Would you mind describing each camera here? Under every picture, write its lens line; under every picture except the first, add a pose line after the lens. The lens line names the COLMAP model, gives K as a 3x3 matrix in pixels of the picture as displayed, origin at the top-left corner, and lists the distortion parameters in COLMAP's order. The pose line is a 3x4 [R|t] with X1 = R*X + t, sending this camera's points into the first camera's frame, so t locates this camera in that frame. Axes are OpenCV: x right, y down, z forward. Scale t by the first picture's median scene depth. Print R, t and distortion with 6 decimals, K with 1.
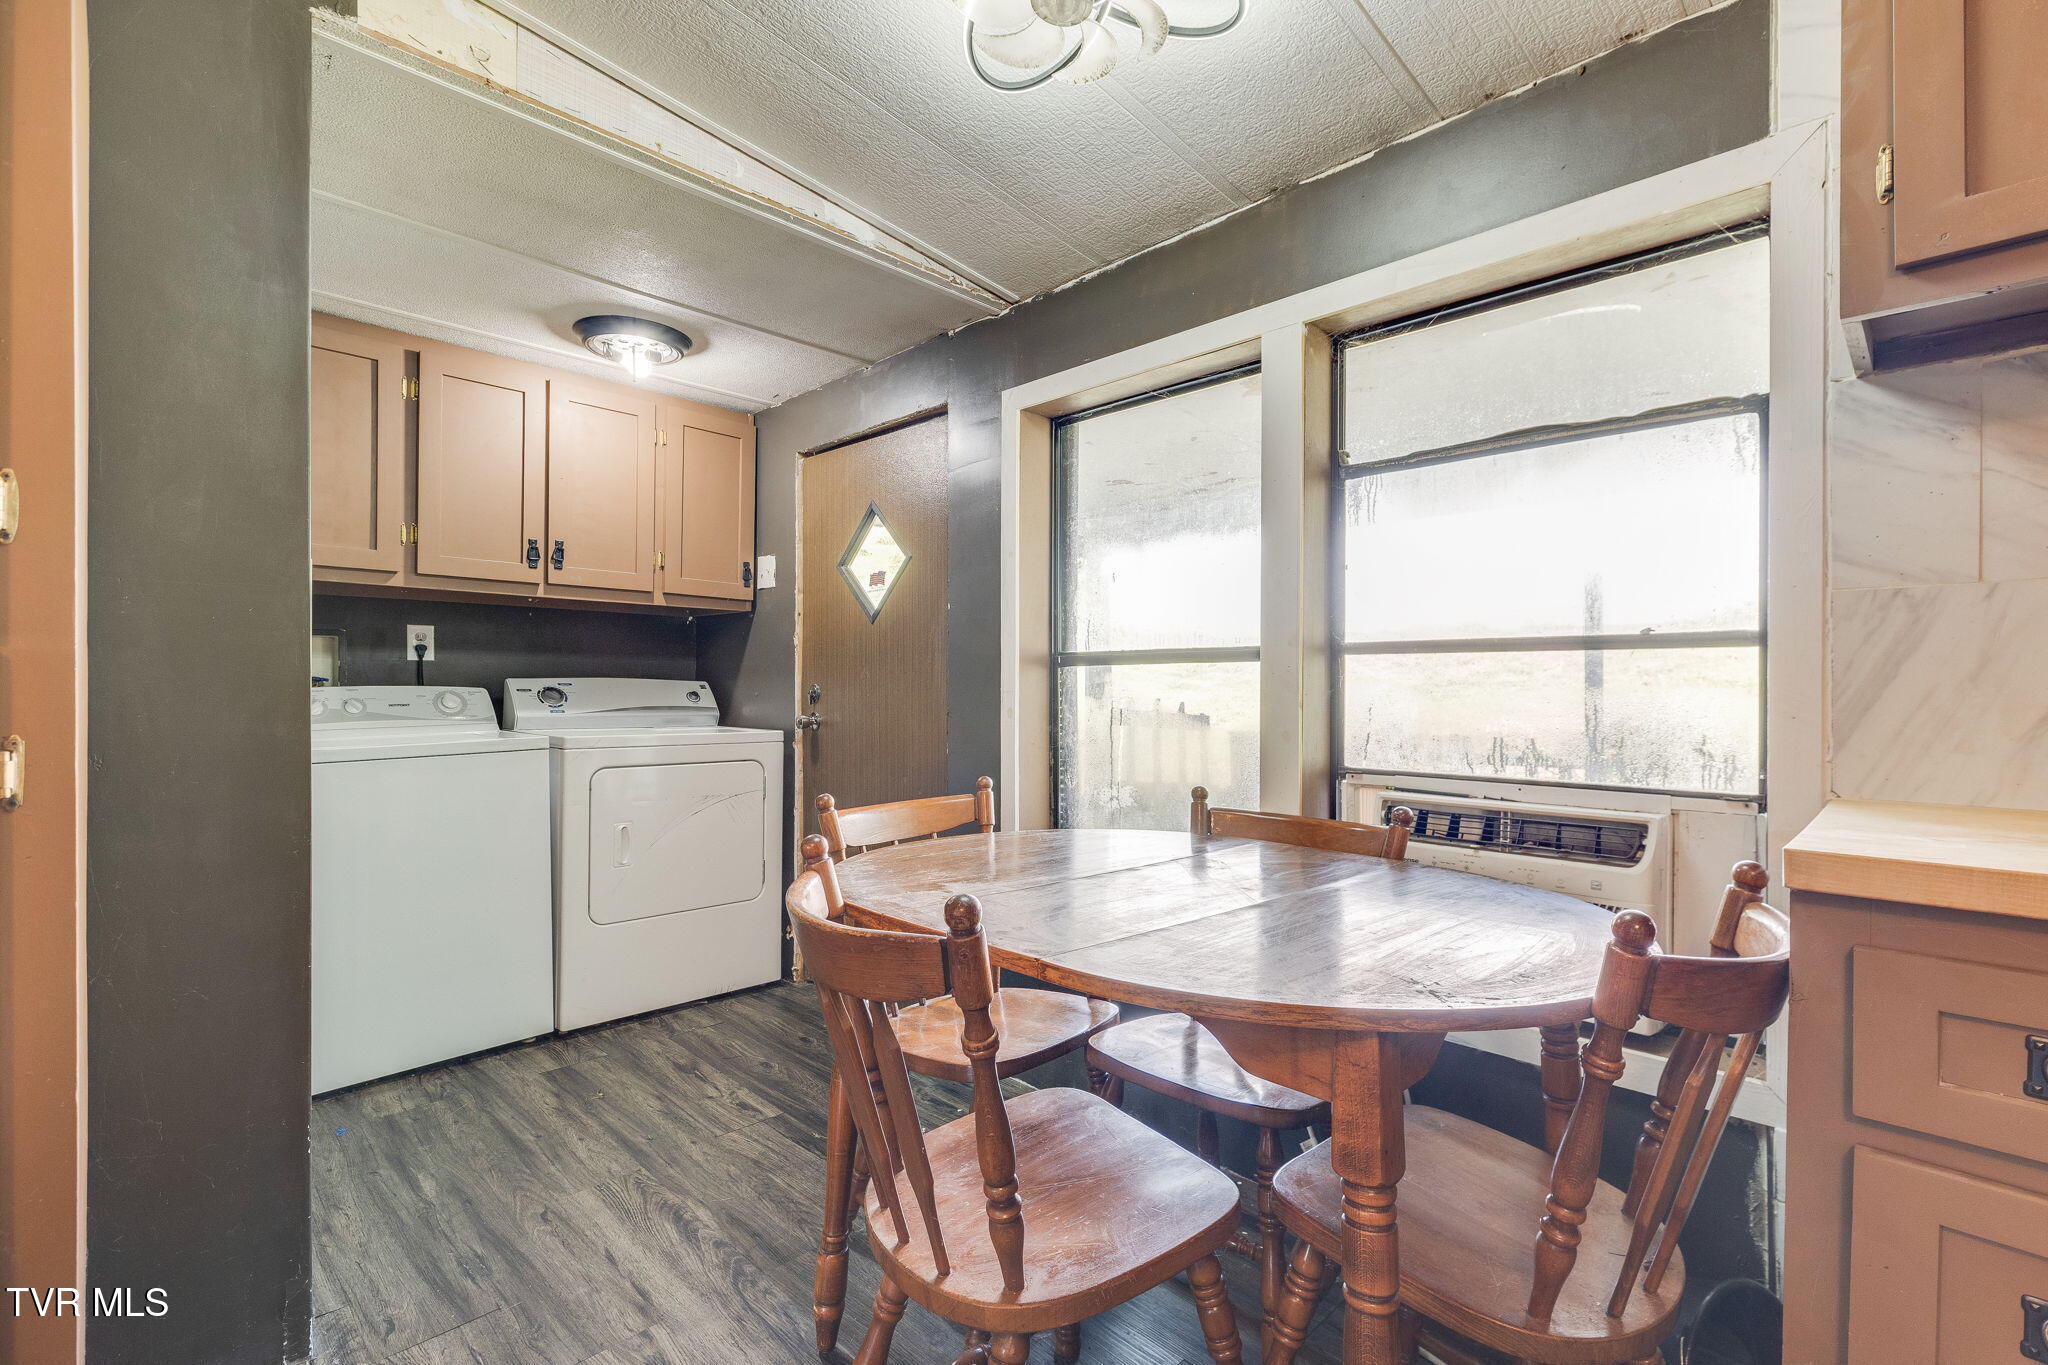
lens RADIAL K [[919.9, 0, 1040.6], [0, 919.9, 685.2], [0, 0, 1]] dist [-0.003105, -0.000227]
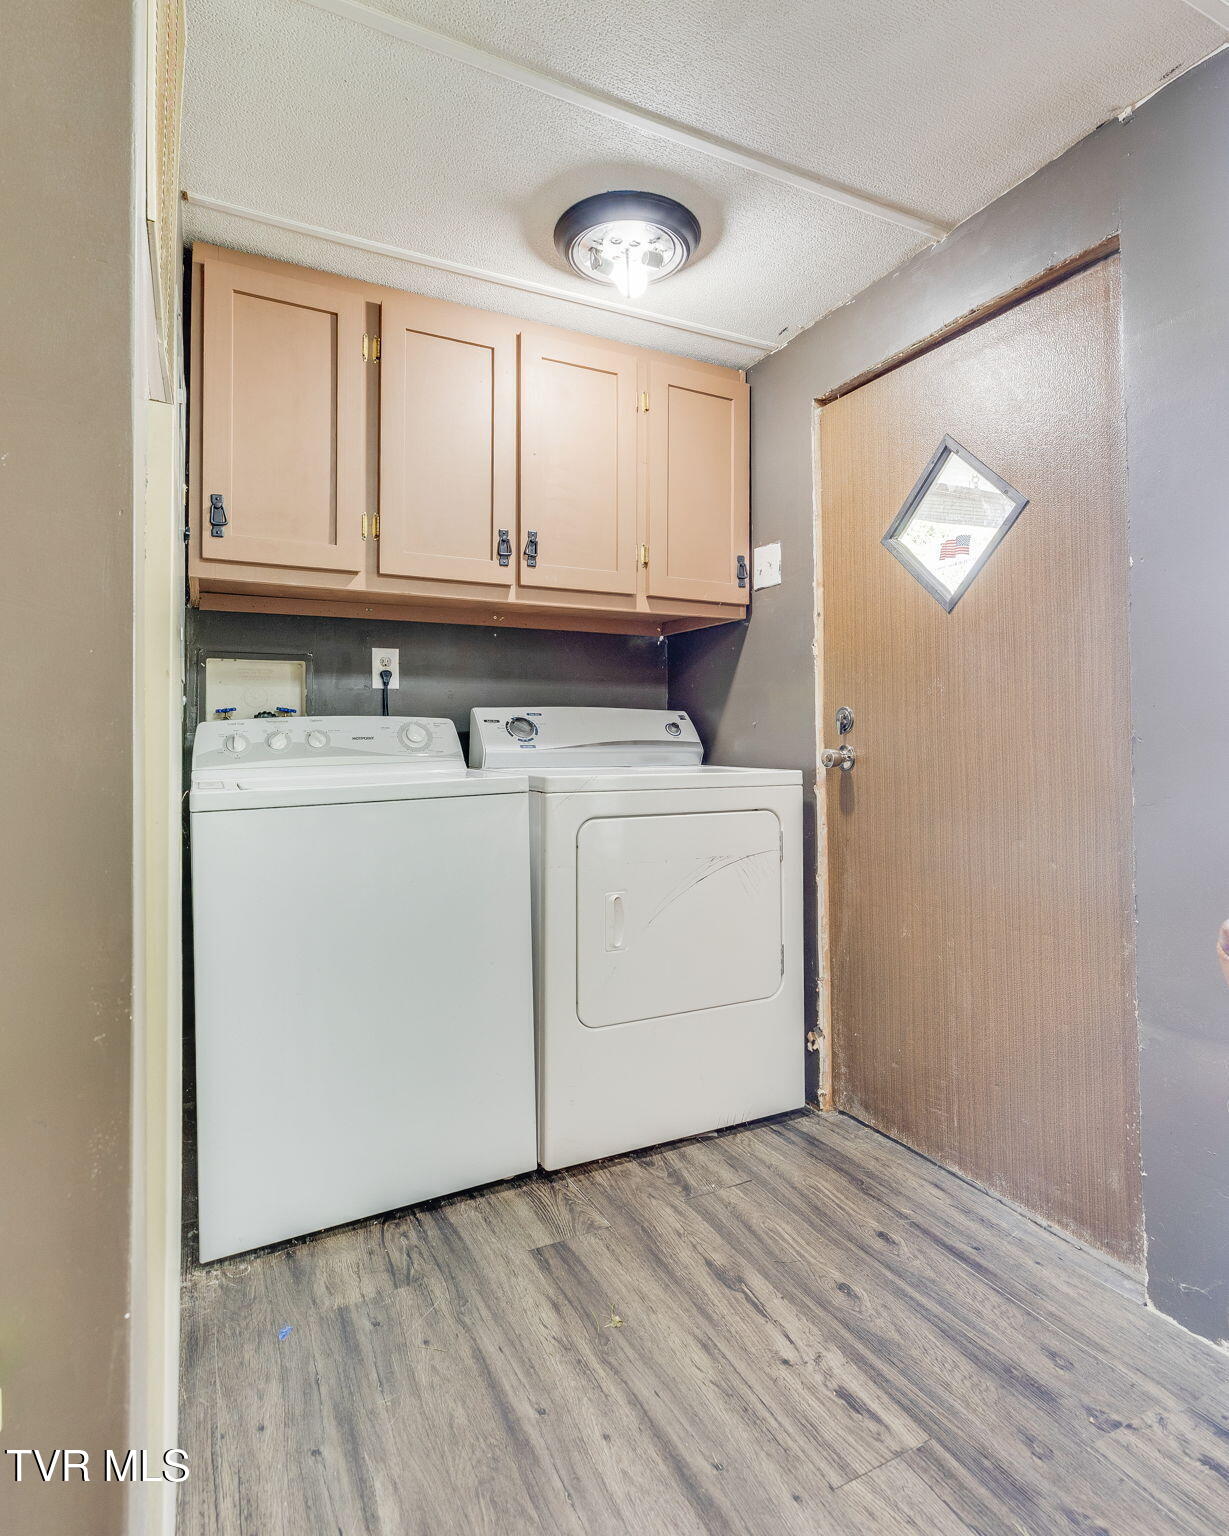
lens RADIAL K [[839.1, 0, 617.2], [0, 839.1, 708.0], [0, 0, 1]] dist [-0.007354, 0.000109]
pose [[0.944675, -0.022740, -0.327220, -0.217579], [0.012362, 0.999353, -0.033761, 0.022438], [0.327776, 0.027848, 0.944345, 0.336867]]
